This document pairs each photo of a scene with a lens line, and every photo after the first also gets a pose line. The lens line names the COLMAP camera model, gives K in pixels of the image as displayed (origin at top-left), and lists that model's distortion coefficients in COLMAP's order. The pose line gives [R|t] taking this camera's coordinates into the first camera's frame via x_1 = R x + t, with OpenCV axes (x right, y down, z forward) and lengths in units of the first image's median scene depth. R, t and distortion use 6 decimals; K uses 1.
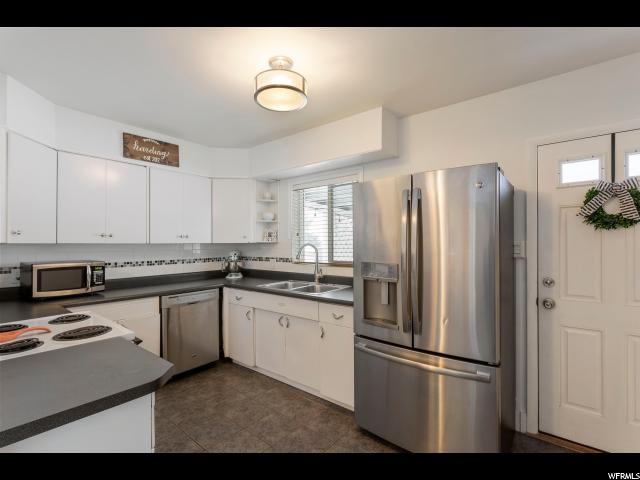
lens RADIAL K [[304.1, 0, 317.7], [0, 304.1, 239.3], [0, 0, 1]] dist [-0.000149, 0.000674]
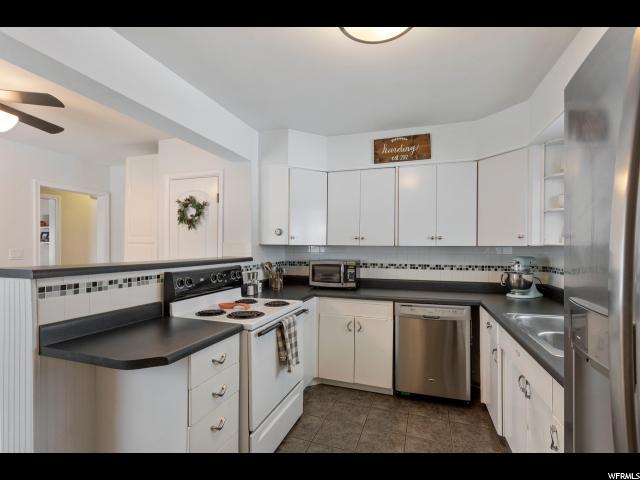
lens RADIAL K [[304.1, 0, 320.3], [0, 304.1, 246.6], [0, 0, 1]] dist [-0.000149, 0.000674]
pose [[0.355126, 0.007272, -0.934790, 0.260120], [0.004732, 0.999943, 0.009576, 0.005241], [0.934807, -0.007824, 0.355071, 0.417161]]
